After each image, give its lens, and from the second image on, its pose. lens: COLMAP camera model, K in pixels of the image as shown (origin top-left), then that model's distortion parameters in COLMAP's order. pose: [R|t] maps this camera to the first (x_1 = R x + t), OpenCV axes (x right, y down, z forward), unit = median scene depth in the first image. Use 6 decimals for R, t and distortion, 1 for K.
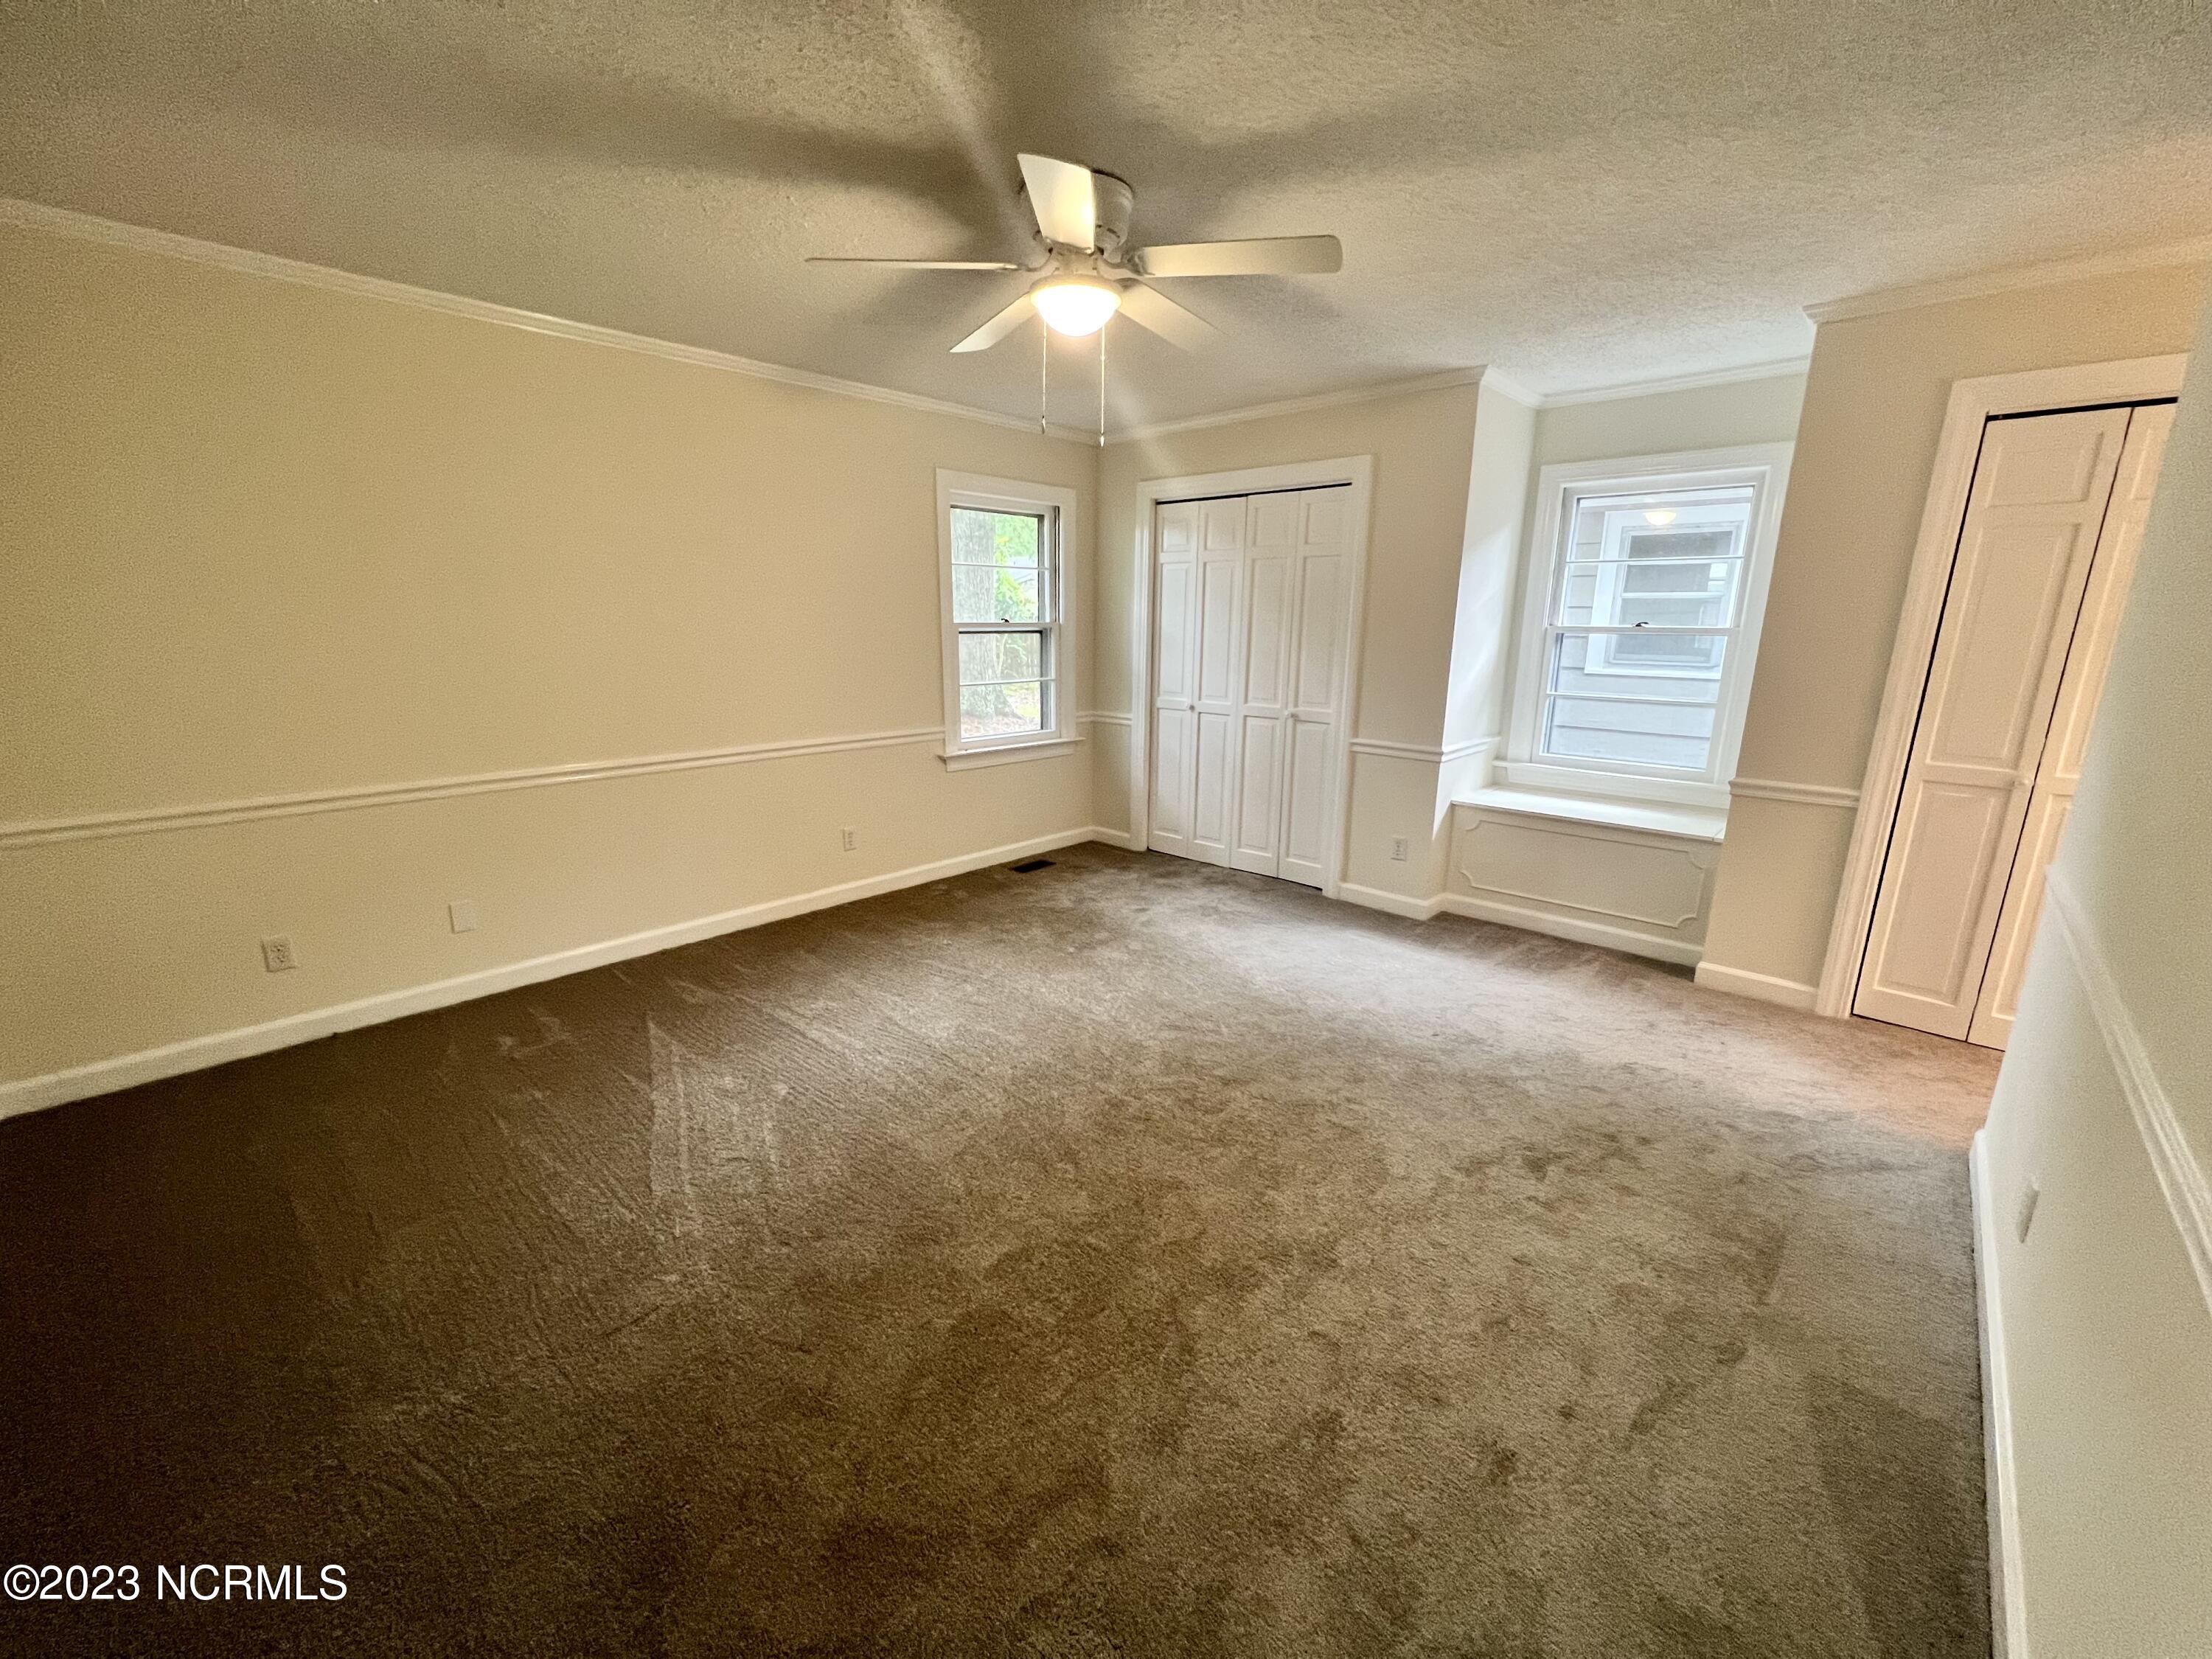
lens RADIAL K [[894.7, 0, 1094.4], [0, 894.7, 830.9], [0, 0, 1]] dist [-0.000069, -0.000148]
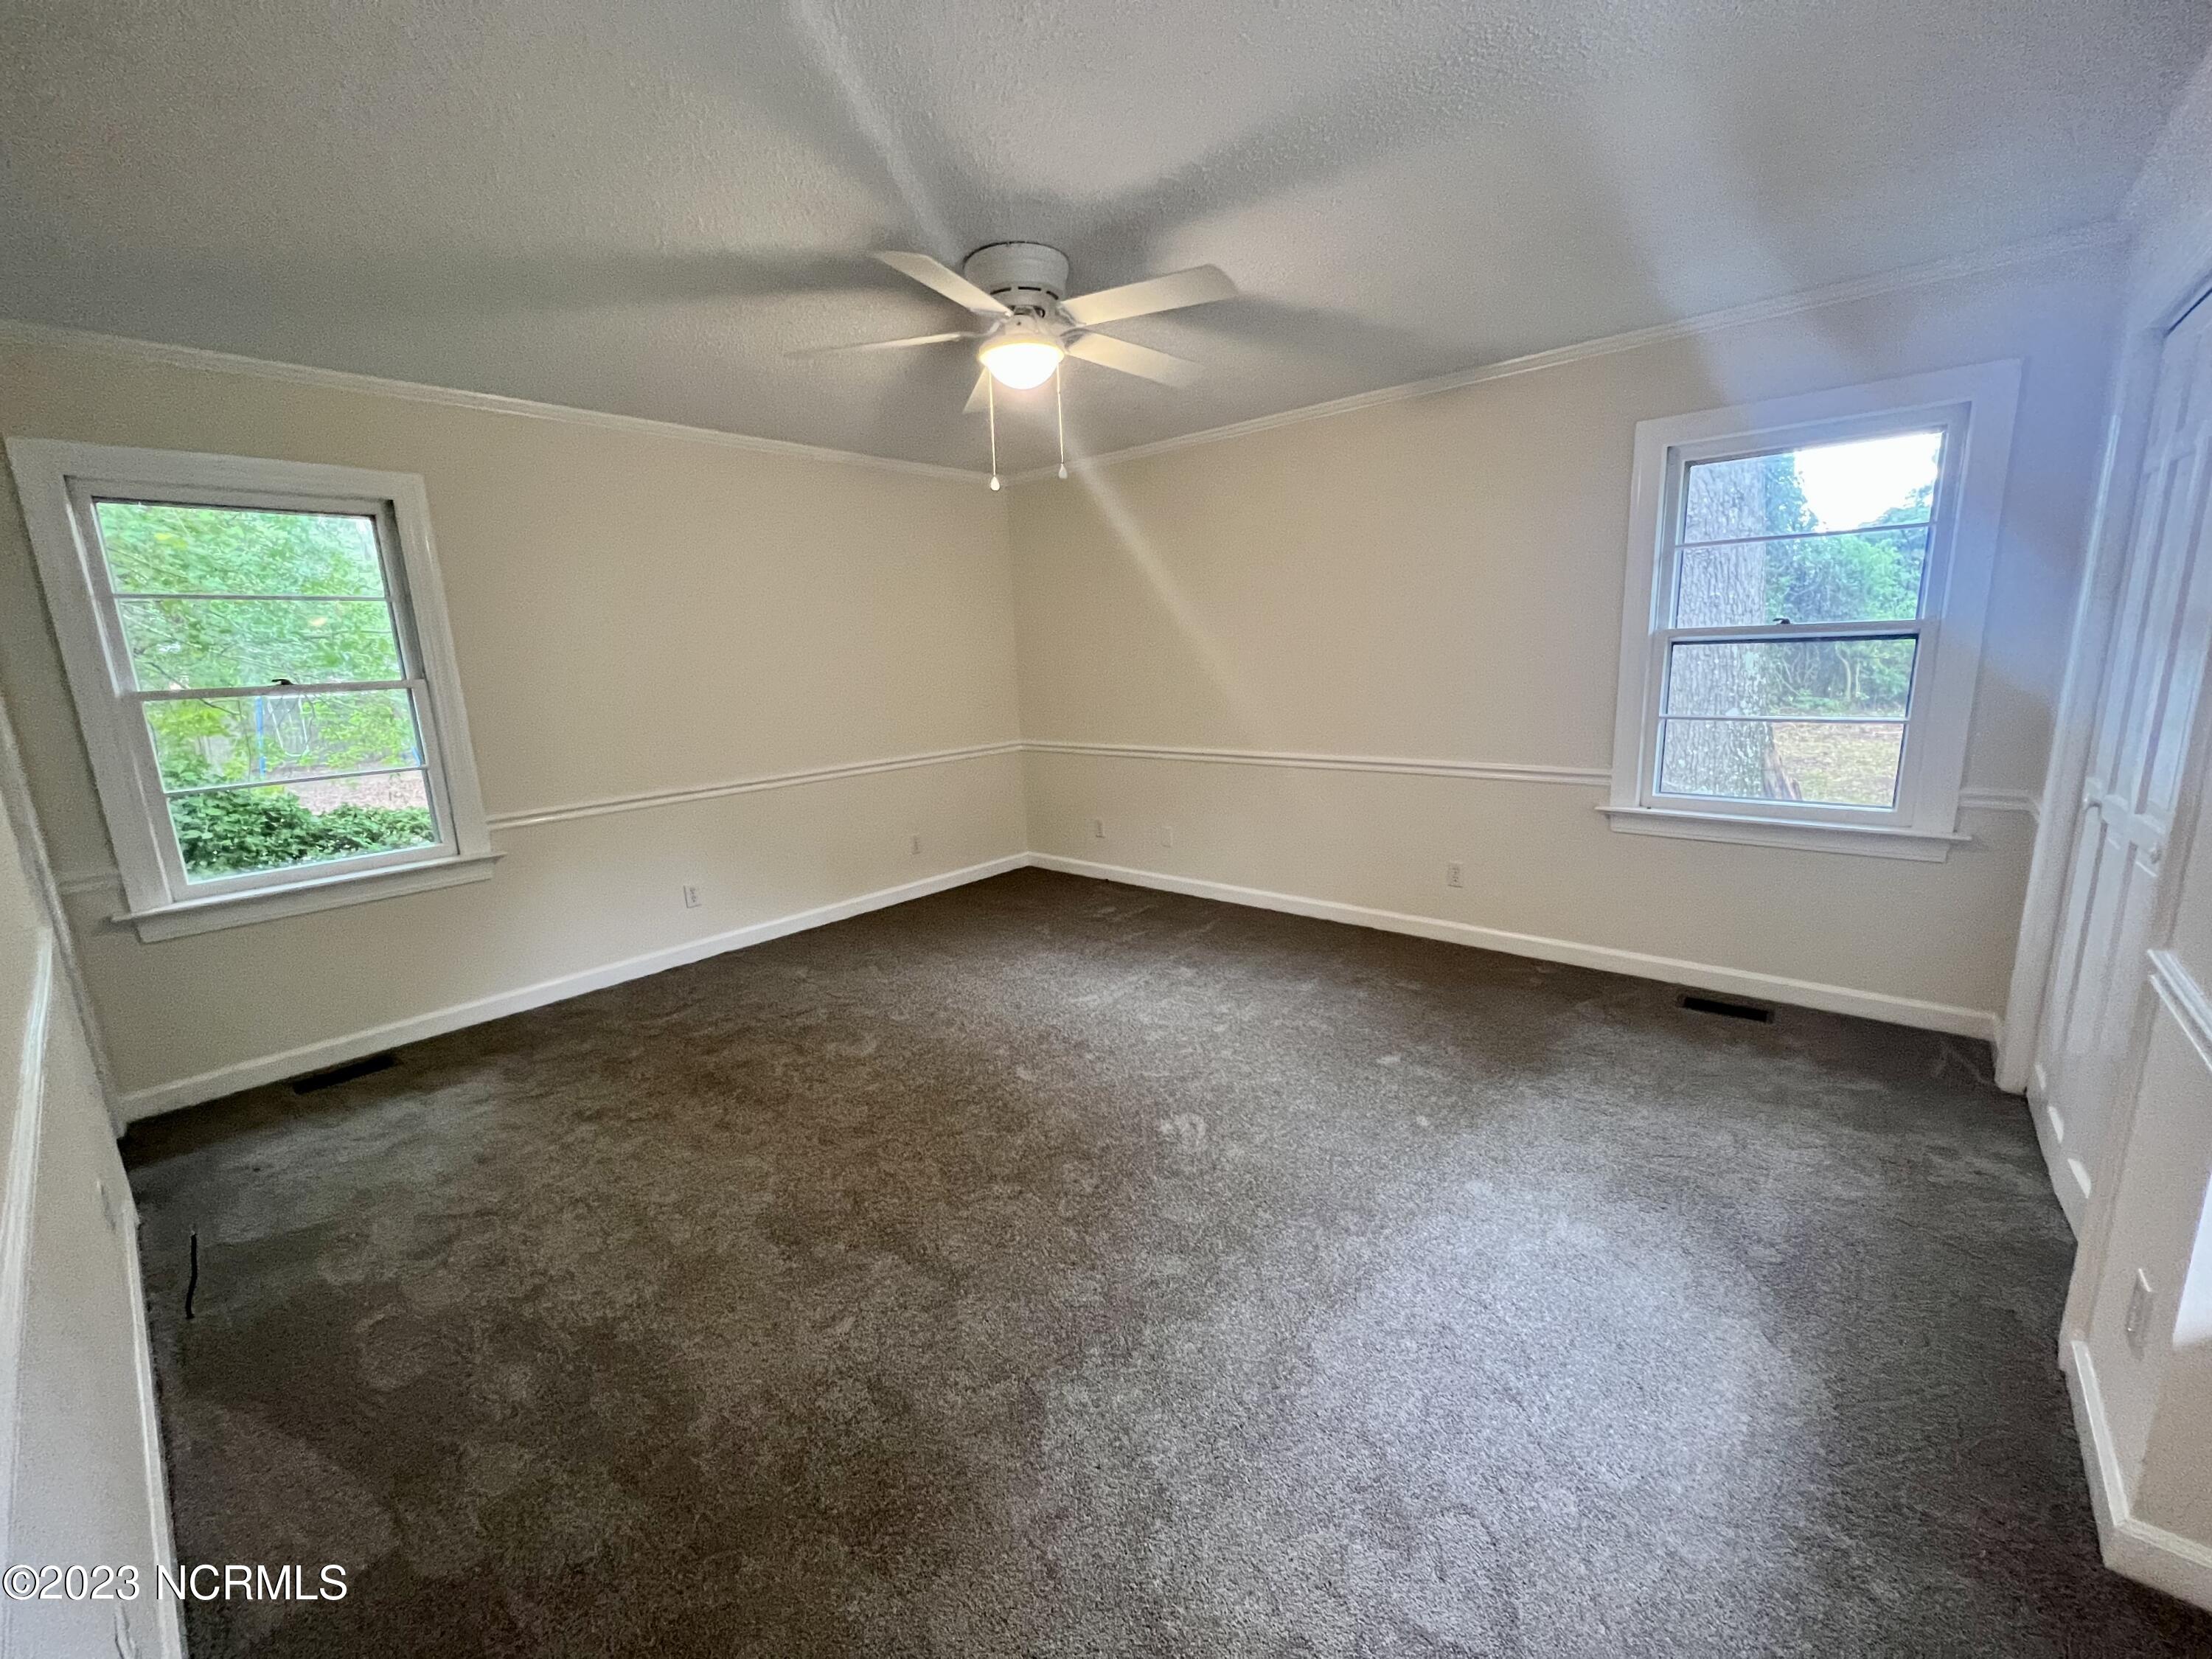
lens RADIAL K [[894.7, 0, 1095.9], [0, 894.7, 828.9], [0, 0, 1]] dist [-0.000069, -0.000148]
pose [[0.035016, 0.201088, -0.978947, 0.550140], [-0.183359, 0.964213, 0.191503, -0.131867], [0.982422, 0.172793, 0.070634, 0.527358]]
